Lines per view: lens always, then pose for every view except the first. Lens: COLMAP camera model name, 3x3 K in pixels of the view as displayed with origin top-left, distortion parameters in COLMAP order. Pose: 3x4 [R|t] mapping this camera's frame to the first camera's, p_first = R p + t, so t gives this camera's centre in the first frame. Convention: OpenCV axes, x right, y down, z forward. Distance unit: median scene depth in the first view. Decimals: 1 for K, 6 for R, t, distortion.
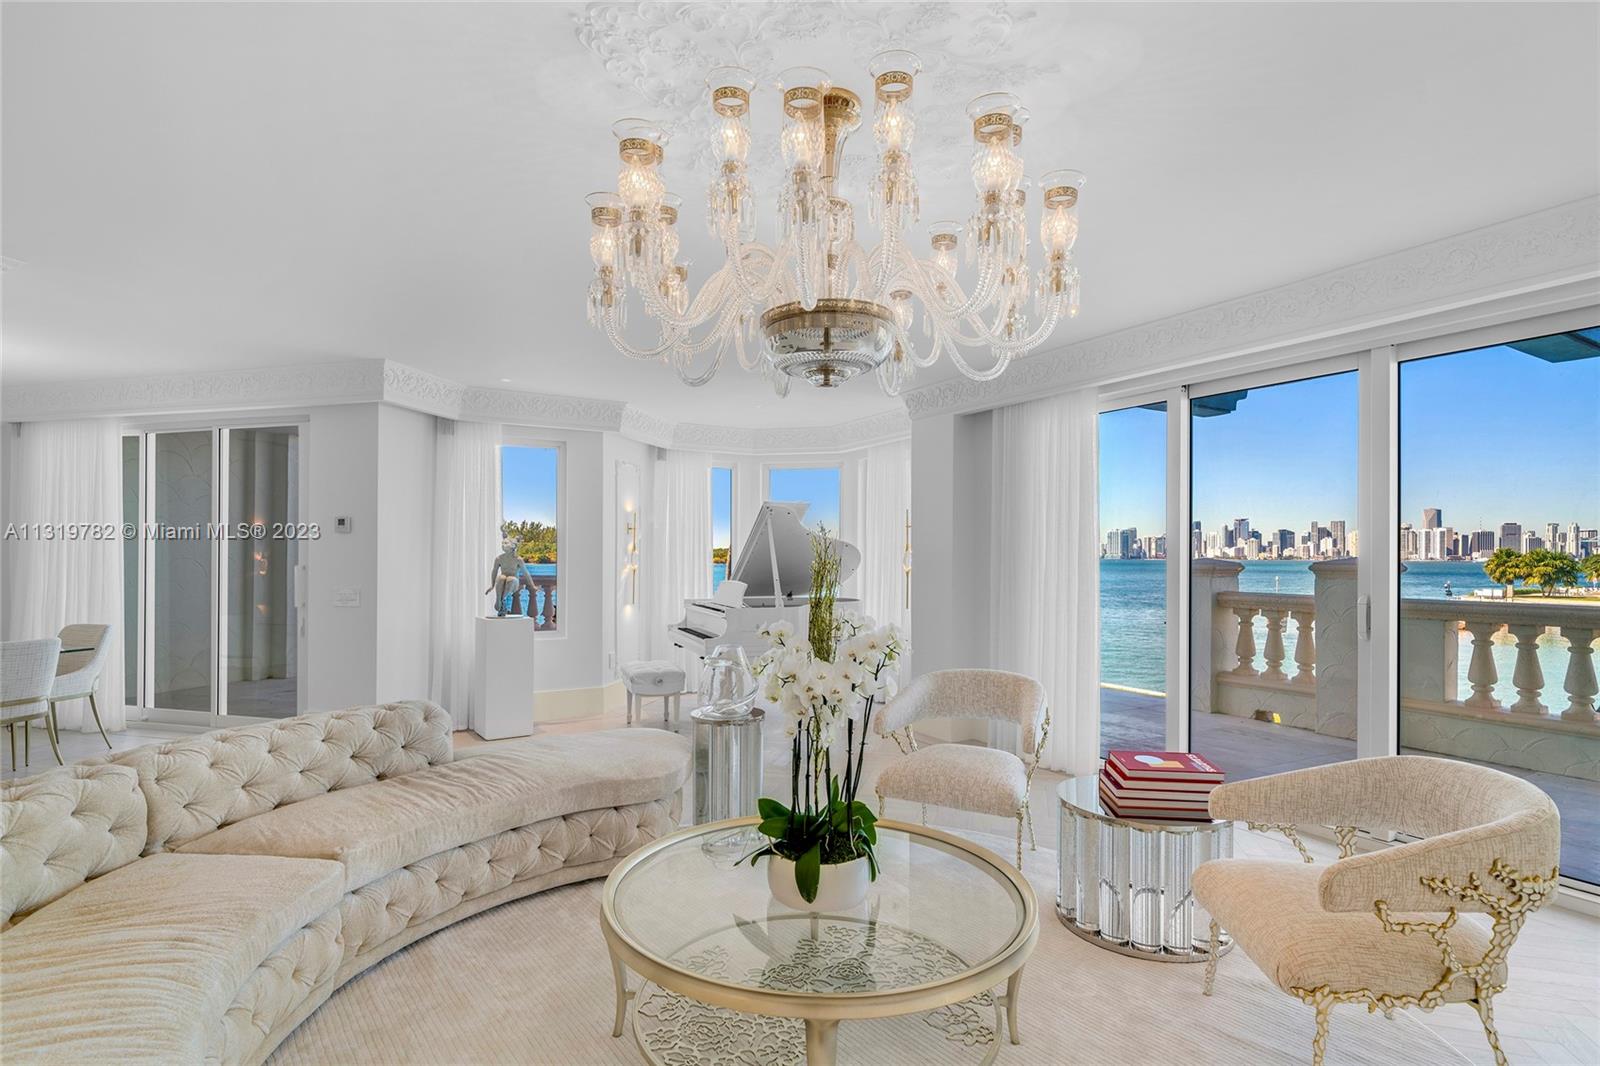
lens RADIAL K [[782.6, 0, 801.3], [0, 782.6, 550.9], [0, 0, 1]] dist [0.007062, -0.000045]
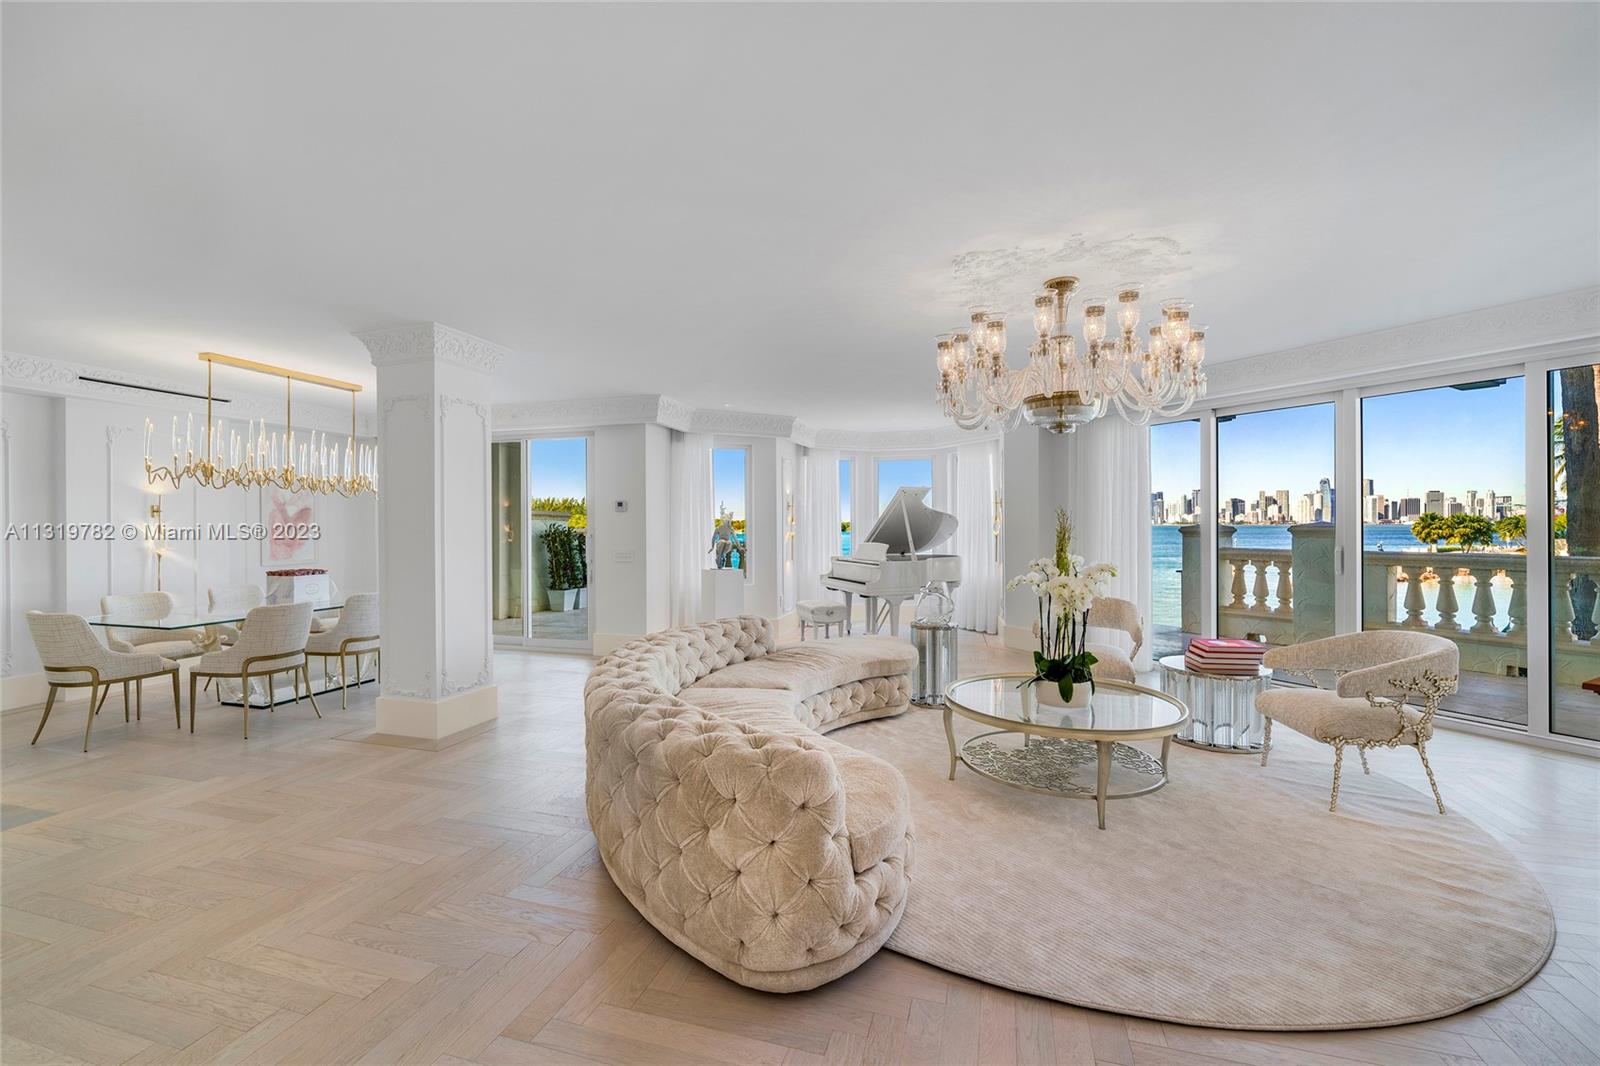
lens RADIAL K [[668.5, 0, 809.1], [0, 668.5, 523.3], [0, 0, 1]] dist [0.009376, -0.000215]
pose [[0.999850, -0.008982, -0.014824, -0.202432], [0.009044, 0.999951, 0.004118, -0.003079], [0.014786, -0.004251, 0.999882, -0.225726]]
